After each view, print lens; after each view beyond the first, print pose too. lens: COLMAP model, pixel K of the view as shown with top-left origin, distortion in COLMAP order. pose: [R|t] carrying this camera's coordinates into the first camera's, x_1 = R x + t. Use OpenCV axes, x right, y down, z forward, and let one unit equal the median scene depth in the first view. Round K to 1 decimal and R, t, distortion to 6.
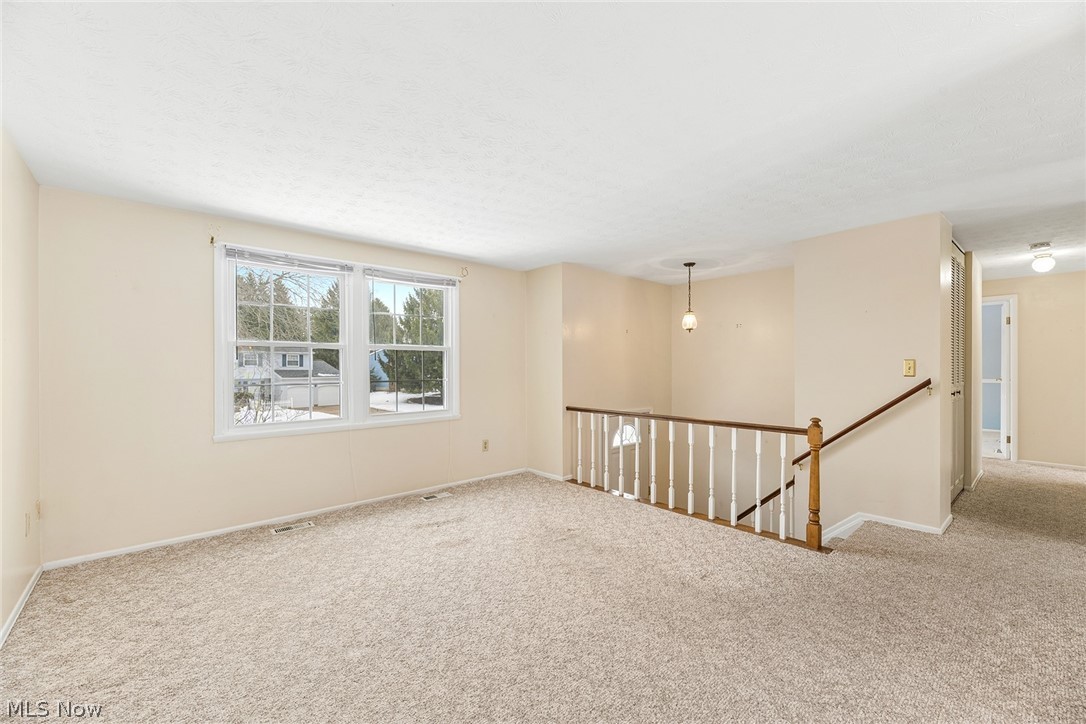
lens RADIAL K [[445.3, 0, 539.8], [0, 445.3, 367.0], [0, 0, 1]] dist [-0.000713, 0.000092]
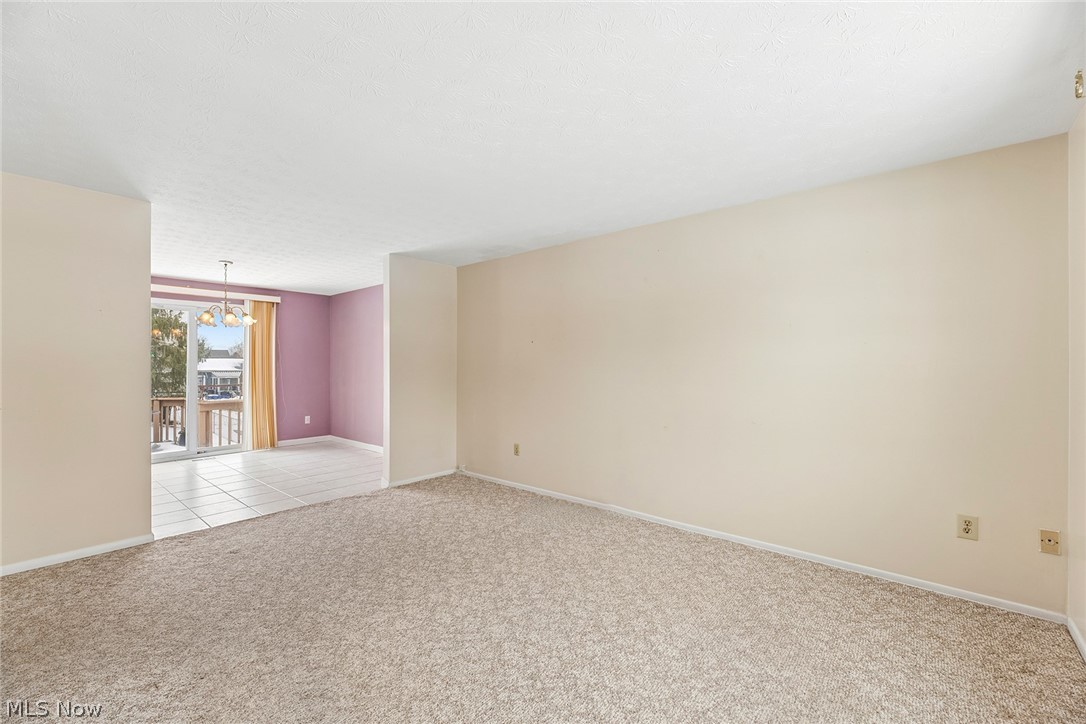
lens RADIAL K [[445.3, 0, 548.2], [0, 445.3, 365.8], [0, 0, 1]] dist [-0.000713, 0.000092]
pose [[-0.987592, 0.002977, -0.157013, -0.053282], [0.002635, 0.999994, 0.002385, -0.000752], [0.157019, 0.001942, -0.987594, 0.910075]]
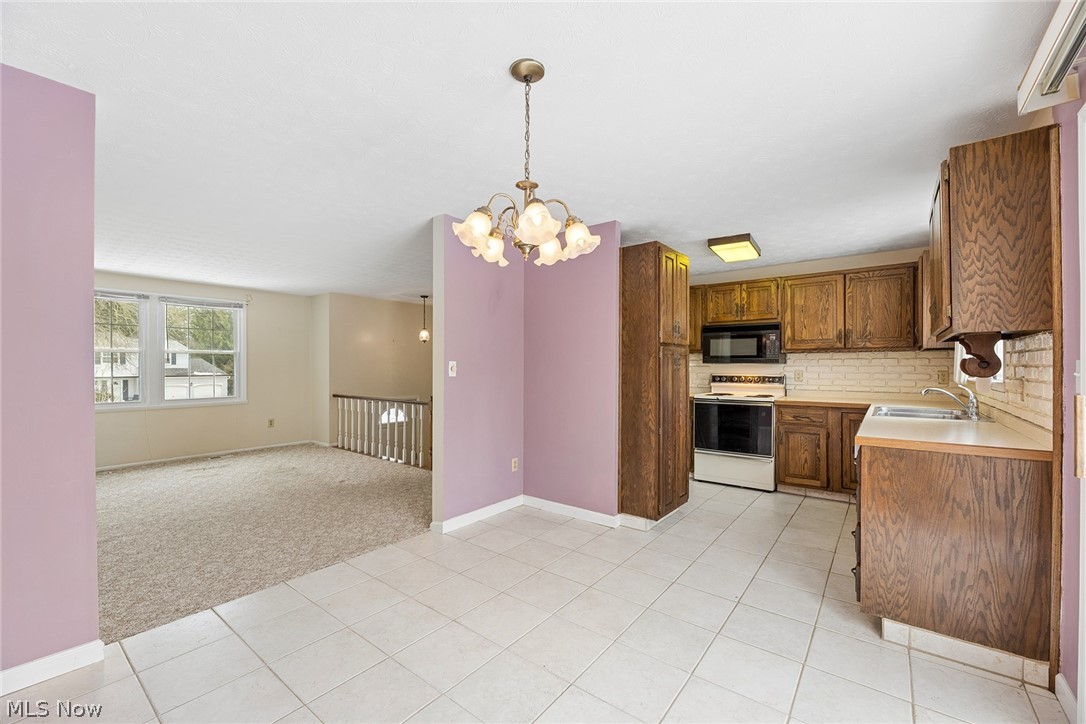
lens RADIAL K [[445.3, 0, 538.2], [0, 445.3, 362.9], [0, 0, 1]] dist [-0.000713, 0.000092]
pose [[0.983358, 0.005718, 0.181591, 0.439235], [-0.004351, 0.999959, -0.007922, -0.002471], [-0.181628, 0.007000, 0.983342, -0.504539]]
